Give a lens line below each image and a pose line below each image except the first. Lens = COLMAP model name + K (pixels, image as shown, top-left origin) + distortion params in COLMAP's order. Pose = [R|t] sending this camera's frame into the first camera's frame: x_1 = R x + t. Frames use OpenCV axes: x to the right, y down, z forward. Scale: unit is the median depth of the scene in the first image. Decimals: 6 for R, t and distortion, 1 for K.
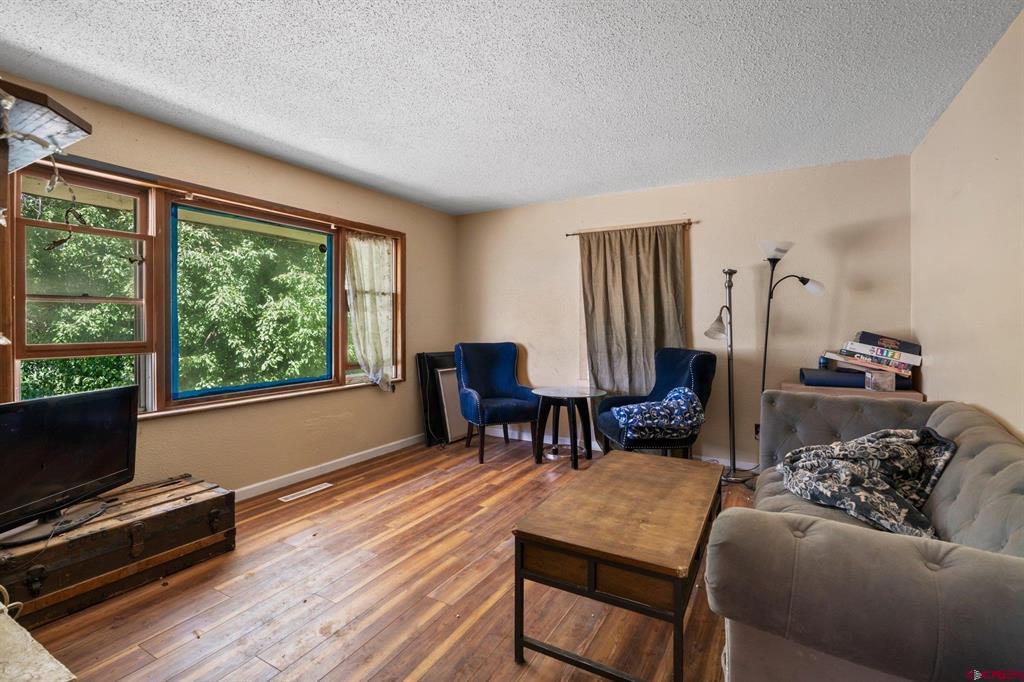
lens RADIAL K [[482.0, 0, 528.5], [0, 482.0, 330.2], [0, 0, 1]] dist [-0.011744, 0.000364]
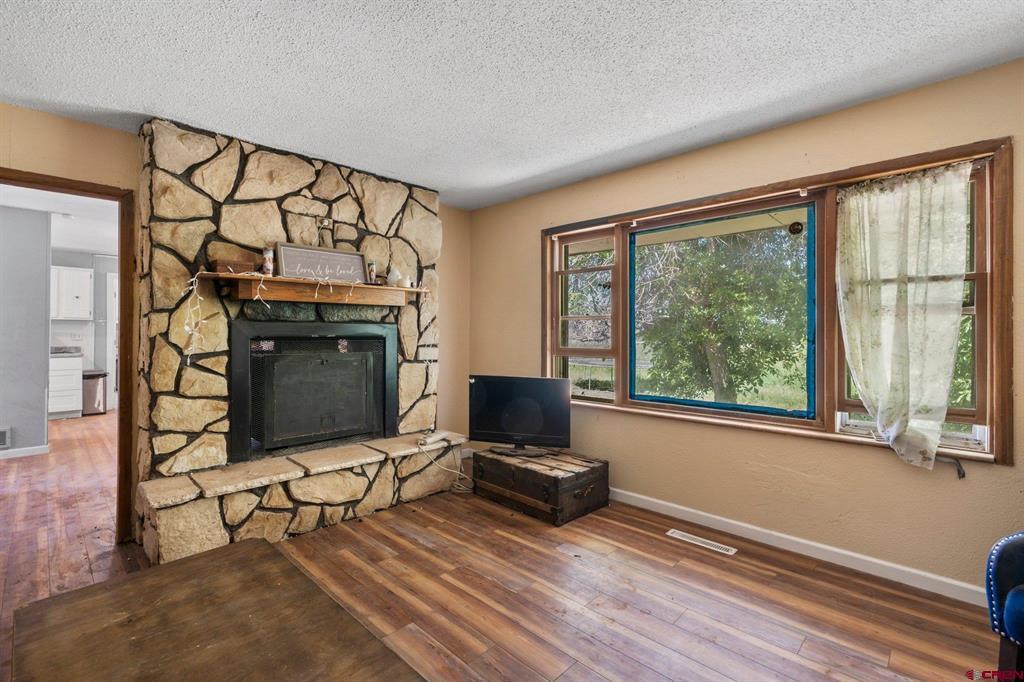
lens RADIAL K [[464.5, 0, 512.8], [0, 464.5, 334.6], [0, 0, 1]] dist [-0.010236, 0.000565]
pose [[-0.280962, -0.001339, -0.959718, 0.386600], [-0.020665, 0.999776, 0.004655, -0.011570], [0.959496, 0.021141, -0.280927, 0.920954]]
